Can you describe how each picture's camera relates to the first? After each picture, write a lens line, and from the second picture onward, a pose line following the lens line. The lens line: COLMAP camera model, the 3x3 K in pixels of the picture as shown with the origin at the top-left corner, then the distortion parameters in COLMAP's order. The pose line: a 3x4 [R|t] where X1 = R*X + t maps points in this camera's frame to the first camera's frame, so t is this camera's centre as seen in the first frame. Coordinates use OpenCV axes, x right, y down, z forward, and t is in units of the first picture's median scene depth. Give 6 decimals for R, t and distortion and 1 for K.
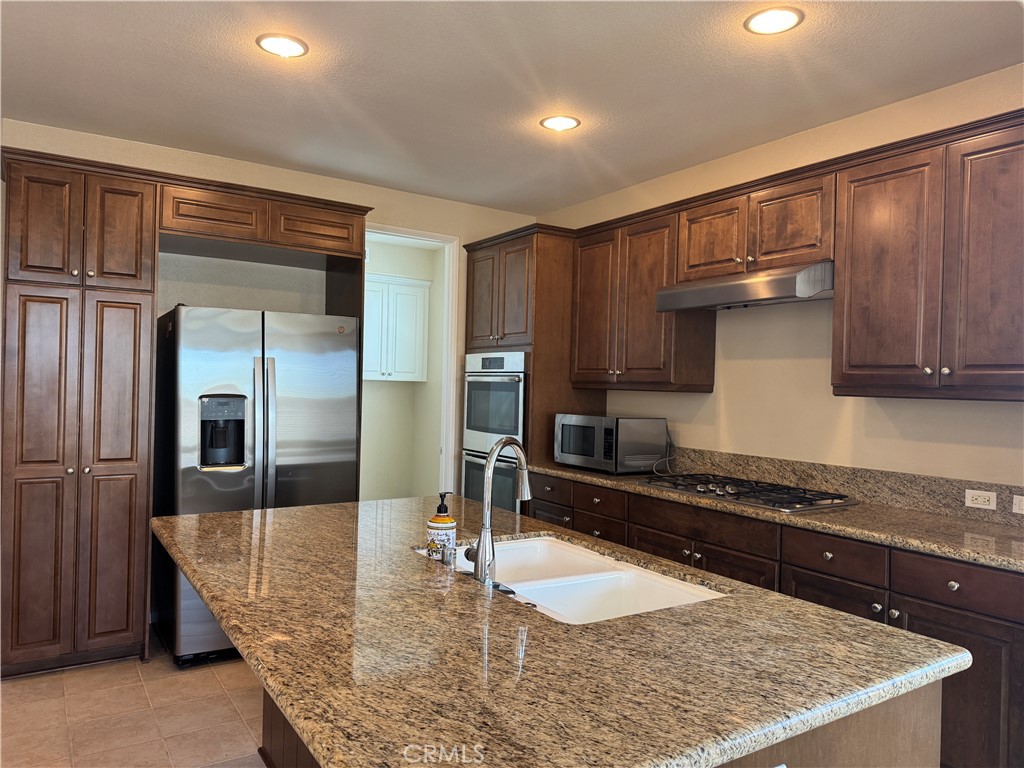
lens RADIAL K [[714.6, 0, 511.2], [0, 714.6, 387.4], [0, 0, 1]] dist [0.040847, -0.044624]
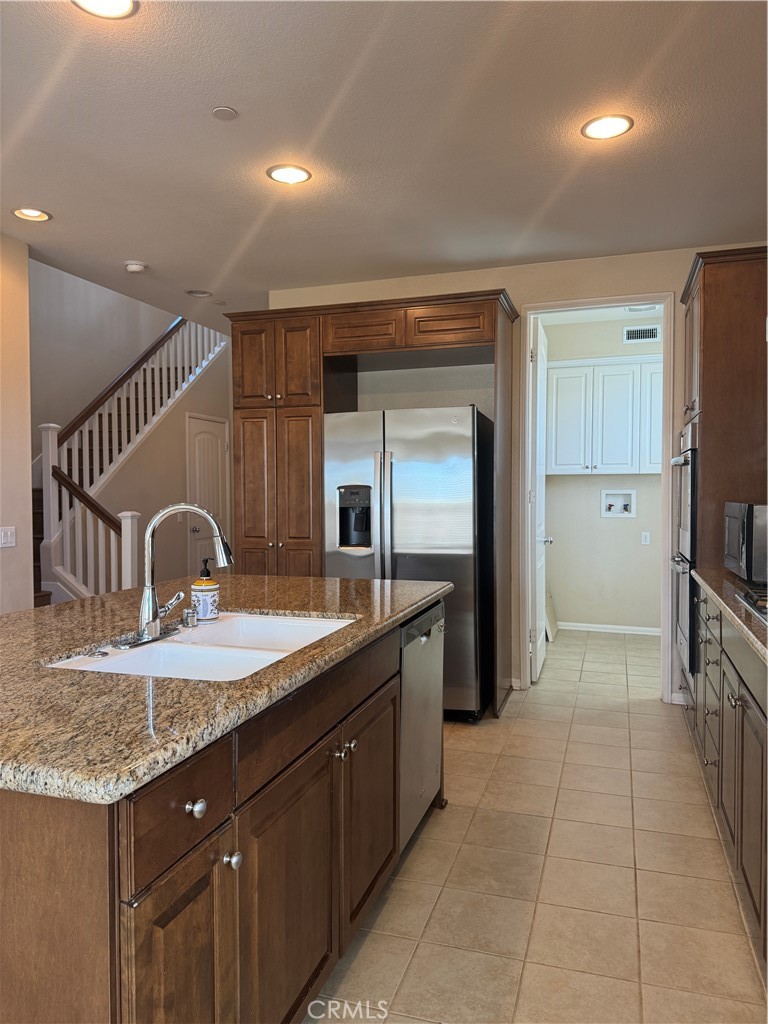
lens RADIAL K [[714.6, 0, 382.6], [0, 714.6, 517.3], [0, 0, 1]] dist [0.040847, -0.044624]
pose [[0.620854, 0.003996, -0.783916, 0.578379], [0.016940, 0.999685, 0.018512, 0.044088], [0.783743, -0.024772, 0.620591, 0.337155]]
